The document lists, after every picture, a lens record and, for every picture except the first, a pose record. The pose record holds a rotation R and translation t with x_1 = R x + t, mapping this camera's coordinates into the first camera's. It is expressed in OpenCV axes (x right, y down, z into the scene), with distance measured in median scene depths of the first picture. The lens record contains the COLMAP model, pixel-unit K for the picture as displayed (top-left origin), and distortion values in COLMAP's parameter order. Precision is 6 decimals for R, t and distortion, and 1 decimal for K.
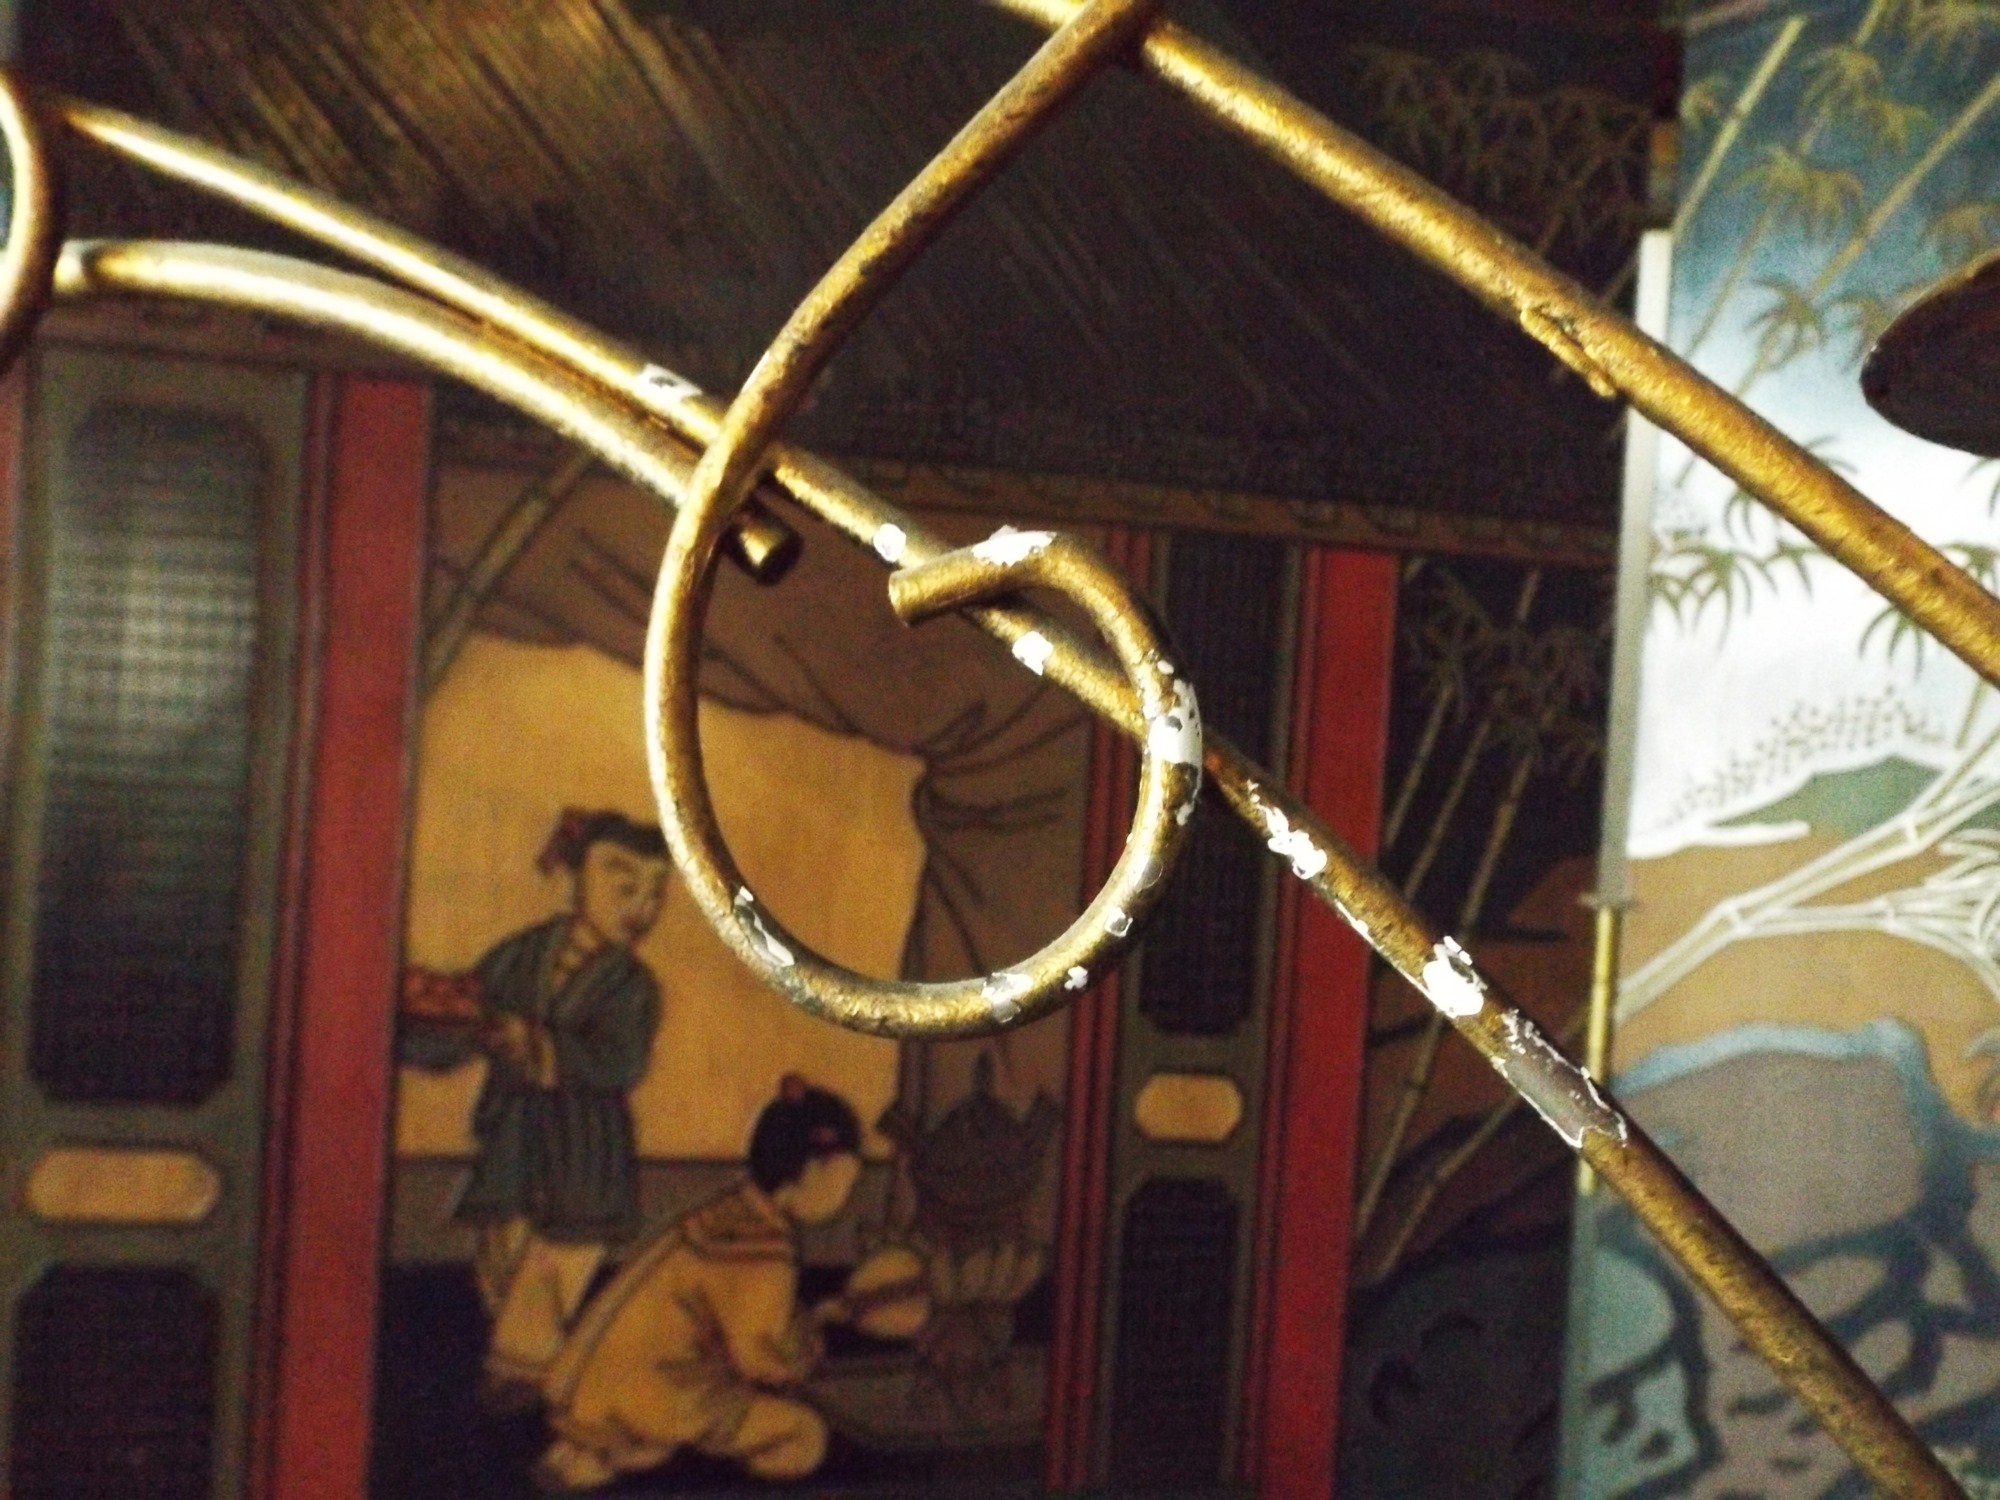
lens RADIAL K [[1435.0, 0, 992.7], [0, 1435.0, 762.6], [0, 0, 1]] dist [0.014582, -0.028228]
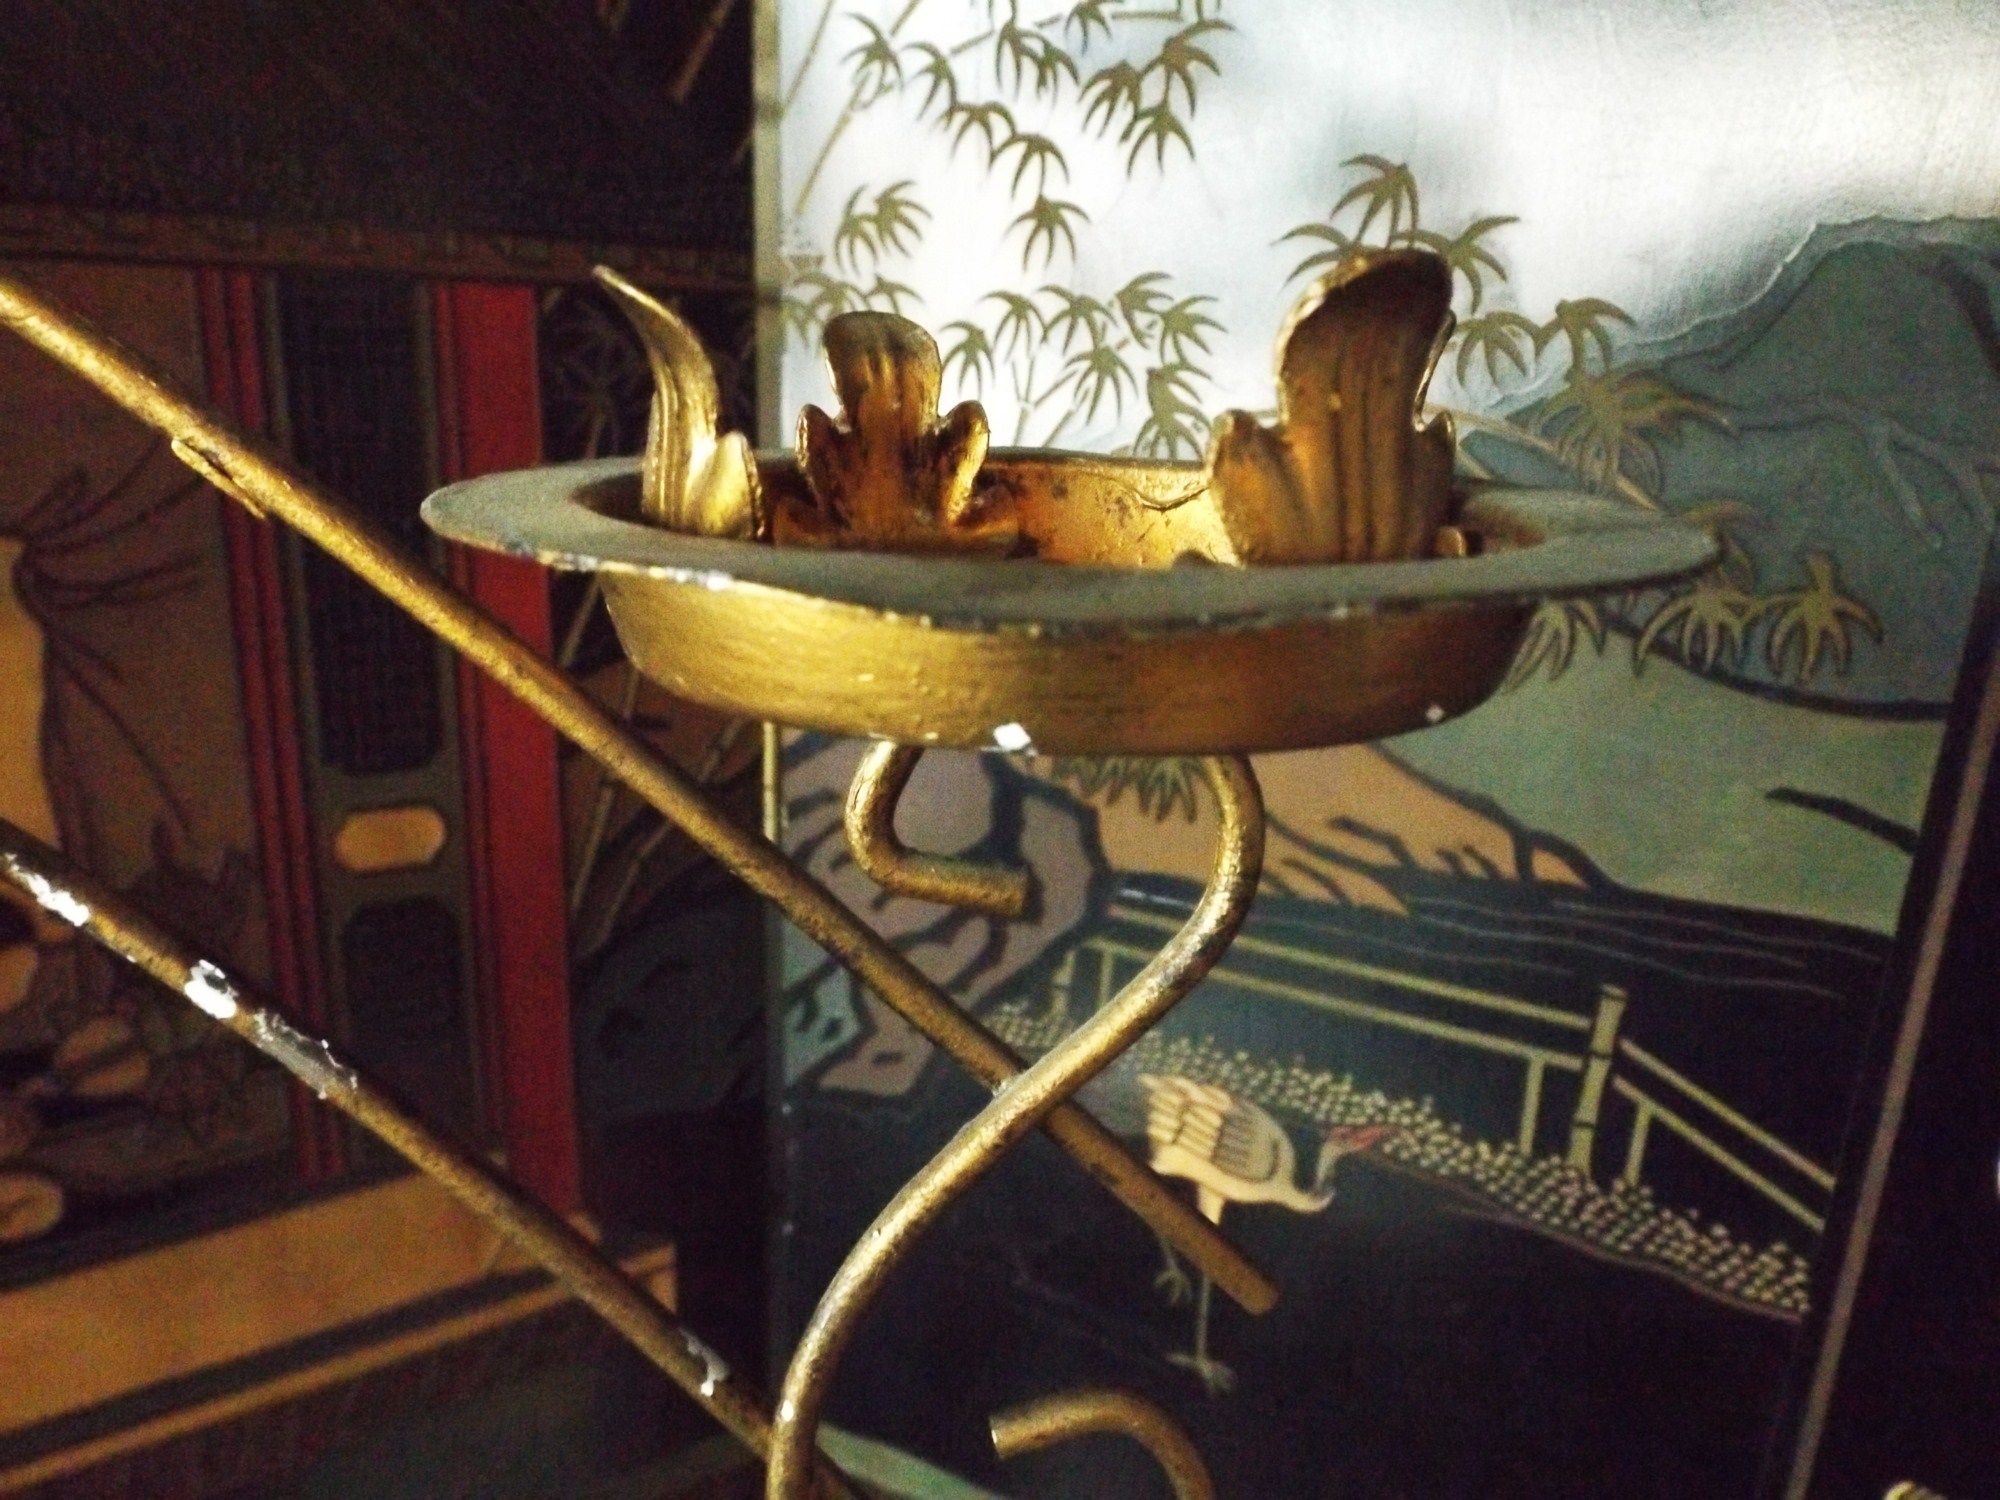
lens RADIAL K [[1435.0, 0, 991.2], [0, 1435.0, 756.5], [0, 0, 1]] dist [0.014582, -0.028228]
pose [[0.915402, -0.143406, 0.376130, 0.154900], [0.028186, 0.954931, 0.295486, -0.122808], [-0.401552, -0.259887, 0.878188, -0.099985]]
